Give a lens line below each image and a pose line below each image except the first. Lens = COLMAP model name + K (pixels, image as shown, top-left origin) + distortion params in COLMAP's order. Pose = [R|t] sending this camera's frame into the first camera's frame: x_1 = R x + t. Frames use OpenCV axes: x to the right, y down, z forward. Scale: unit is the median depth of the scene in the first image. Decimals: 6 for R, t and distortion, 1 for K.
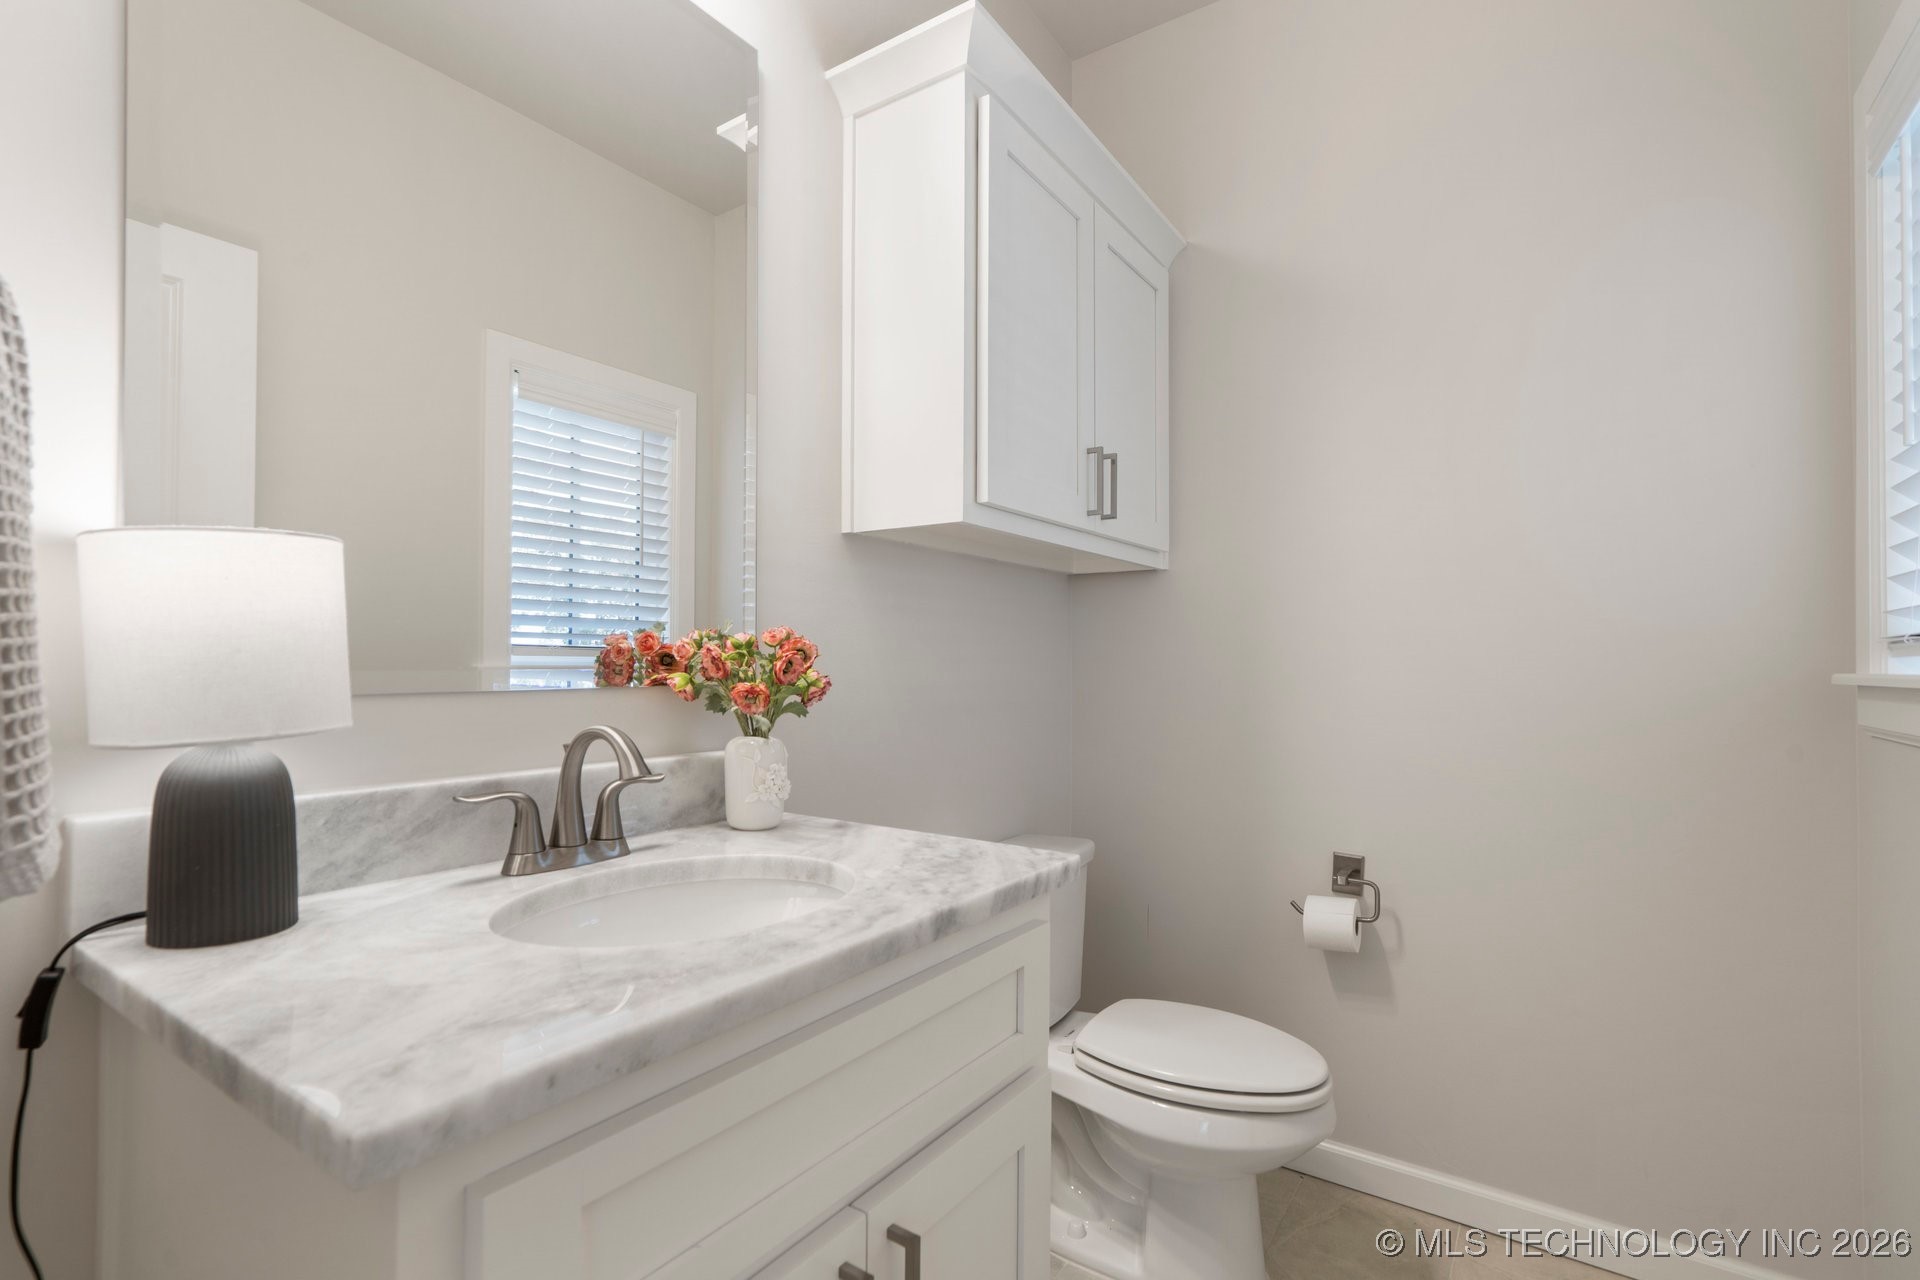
lens RADIAL K [[912.2, 0, 960.7], [0, 912.2, 647.8], [0, 0, 1]] dist [0.014922, 0.000885]
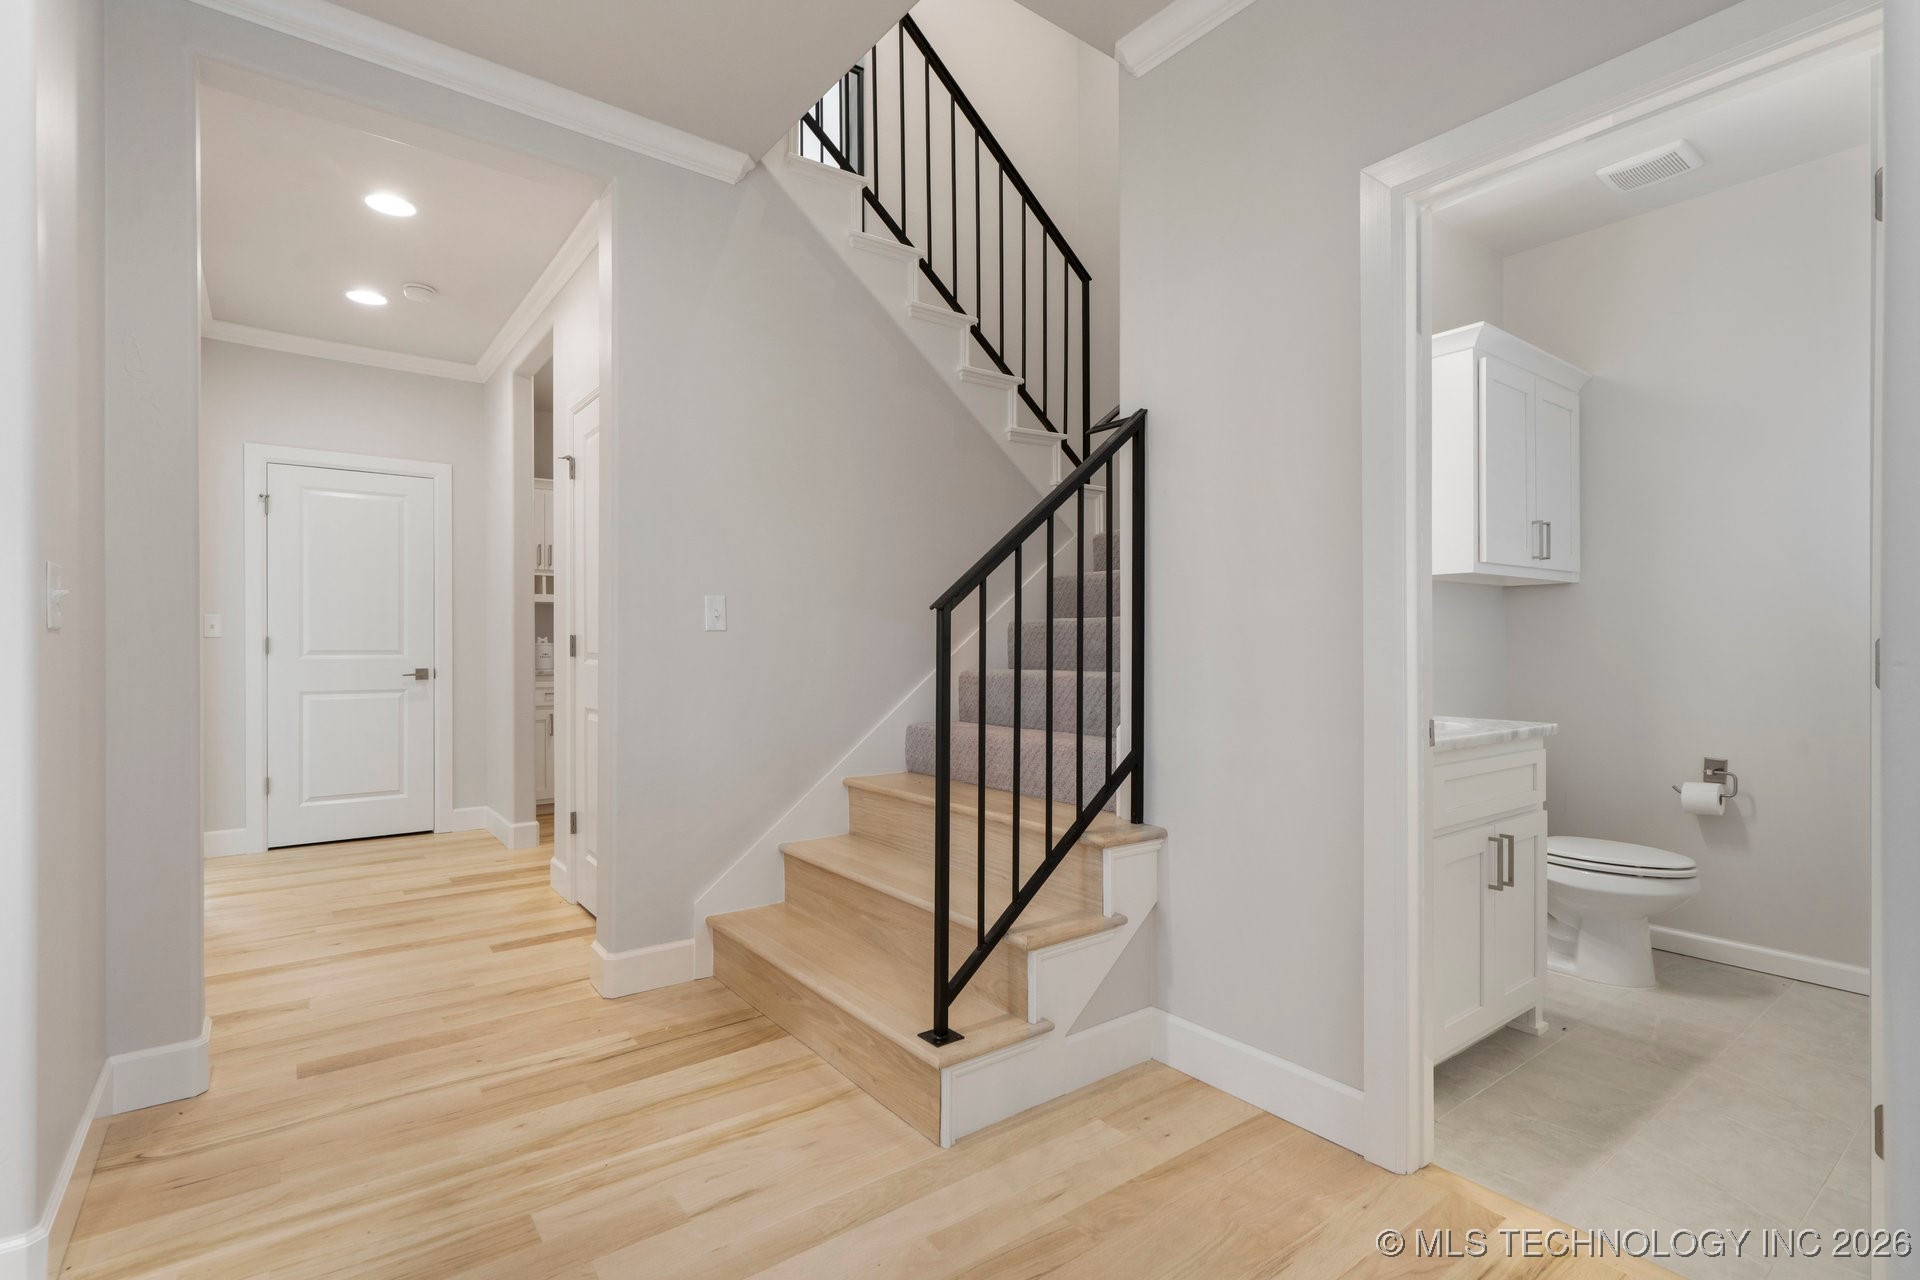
lens RADIAL K [[912.2, 0, 960.8], [0, 912.2, 643.2], [0, 0, 1]] dist [0.014922, 0.000885]
pose [[0.948134, -0.006289, -0.317809, -0.707473], [0.009681, 0.999912, 0.009093, -0.016397], [0.317724, -0.011698, 0.948111, -2.120298]]
